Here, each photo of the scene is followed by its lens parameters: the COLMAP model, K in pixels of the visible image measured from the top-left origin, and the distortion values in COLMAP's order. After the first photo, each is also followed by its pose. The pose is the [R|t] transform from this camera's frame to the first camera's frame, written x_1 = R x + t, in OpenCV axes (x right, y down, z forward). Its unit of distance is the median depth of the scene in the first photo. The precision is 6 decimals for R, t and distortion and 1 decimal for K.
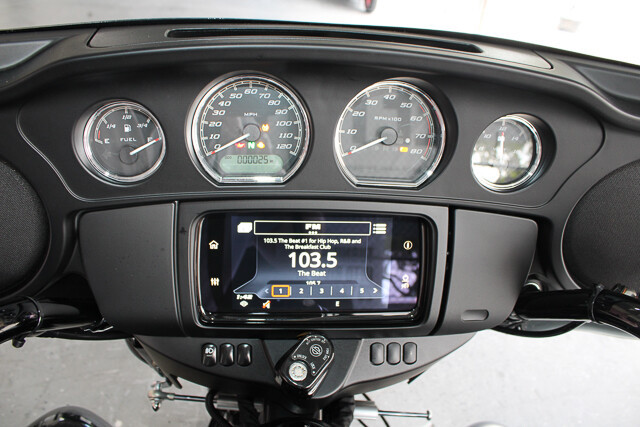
lens RADIAL K [[540.2, 0, 320.0], [0, 540.2, 213.5], [0, 0, 1]] dist [-0.165027, 0.146205]
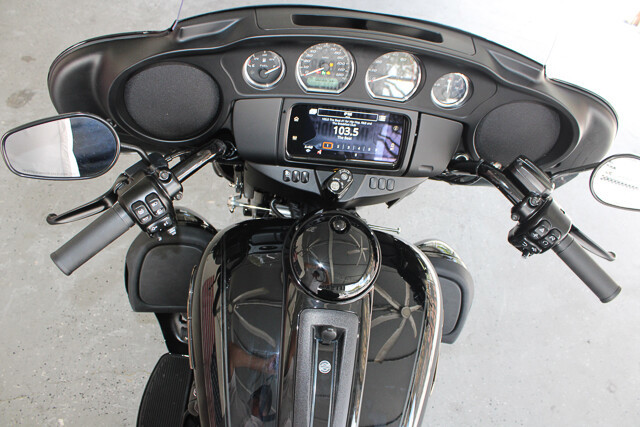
lens RADIAL K [[540.2, 0, 320.0], [0, 540.2, 213.5], [0, 0, 1]] dist [-0.165027, 0.146205]
pose [[0.995696, 0.088663, 0.026986, -0.133941], [-0.092654, 0.958949, 0.268014, -0.140883], [-0.002115, -0.269360, 0.963037, -0.947484]]
